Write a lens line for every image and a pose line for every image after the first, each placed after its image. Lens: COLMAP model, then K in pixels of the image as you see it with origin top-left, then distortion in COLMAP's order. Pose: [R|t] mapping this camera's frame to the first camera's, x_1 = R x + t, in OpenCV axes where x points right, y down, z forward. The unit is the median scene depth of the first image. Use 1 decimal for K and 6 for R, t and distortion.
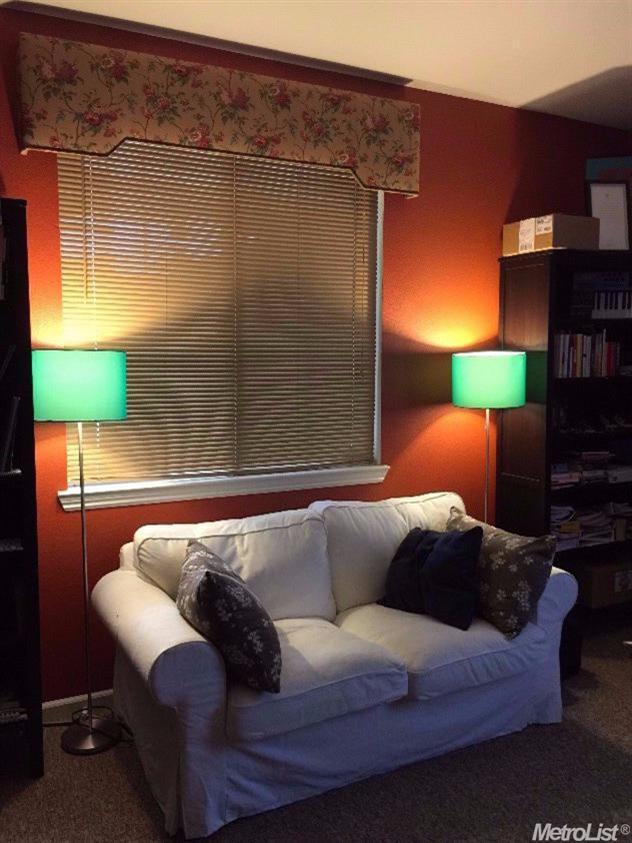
lens RADIAL K [[714.2, 0, 317.0], [0, 714.2, 410.8], [0, 0, 1]] dist [0.087887, -0.125857]
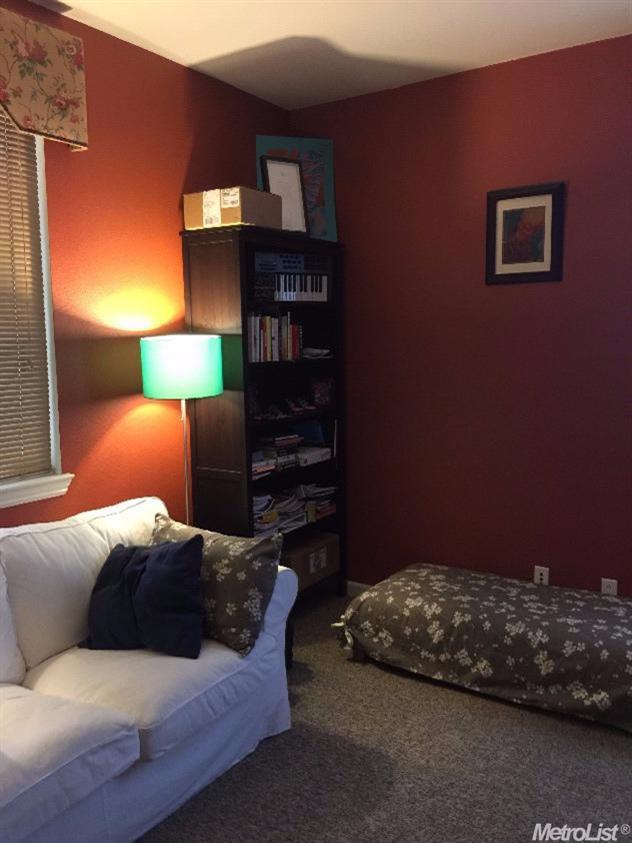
lens RADIAL K [[714.2, 0, 317.0], [0, 714.2, 410.8], [0, 0, 1]] dist [0.087887, -0.125857]
pose [[0.876919, -0.062563, 0.476550, -0.045971], [0.053134, 0.998034, 0.033250, -0.009266], [-0.477693, -0.003837, 0.878519, 0.135545]]
